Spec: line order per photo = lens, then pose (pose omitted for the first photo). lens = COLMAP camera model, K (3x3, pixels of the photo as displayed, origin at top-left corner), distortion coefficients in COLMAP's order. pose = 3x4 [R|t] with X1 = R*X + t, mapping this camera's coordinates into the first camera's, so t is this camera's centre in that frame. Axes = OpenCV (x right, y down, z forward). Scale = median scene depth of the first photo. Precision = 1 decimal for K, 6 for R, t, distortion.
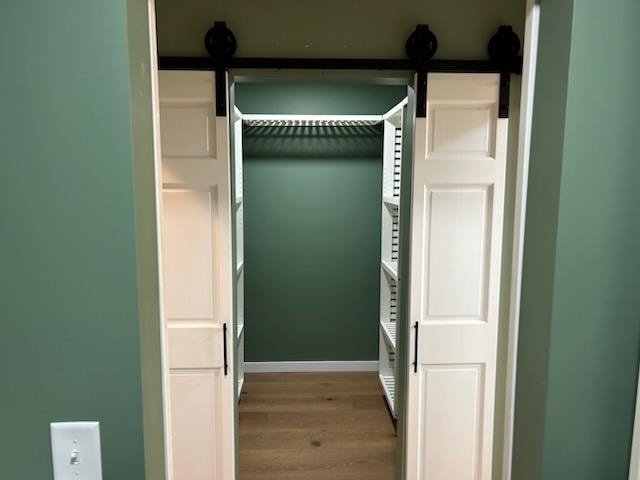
lens RADIAL K [[472.3, 0, 323.4], [0, 472.3, 242.0], [0, 0, 1]] dist [0.001441, 0.004035]
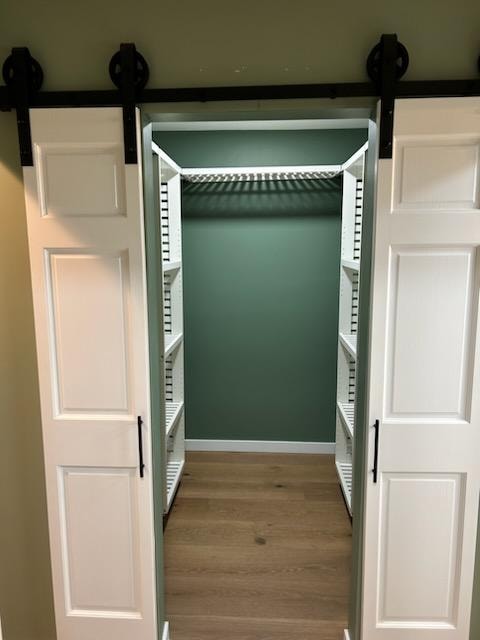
lens RADIAL K [[472.3, 0, 235.1], [0, 472.3, 317.5], [0, 0, 1]] dist [0.001441, 0.004035]
pose [[0.994237, 0.005471, -0.107067, 0.032768], [-0.002321, 0.999562, 0.029518, -0.018587], [0.107182, -0.029100, 0.993814, 0.139998]]
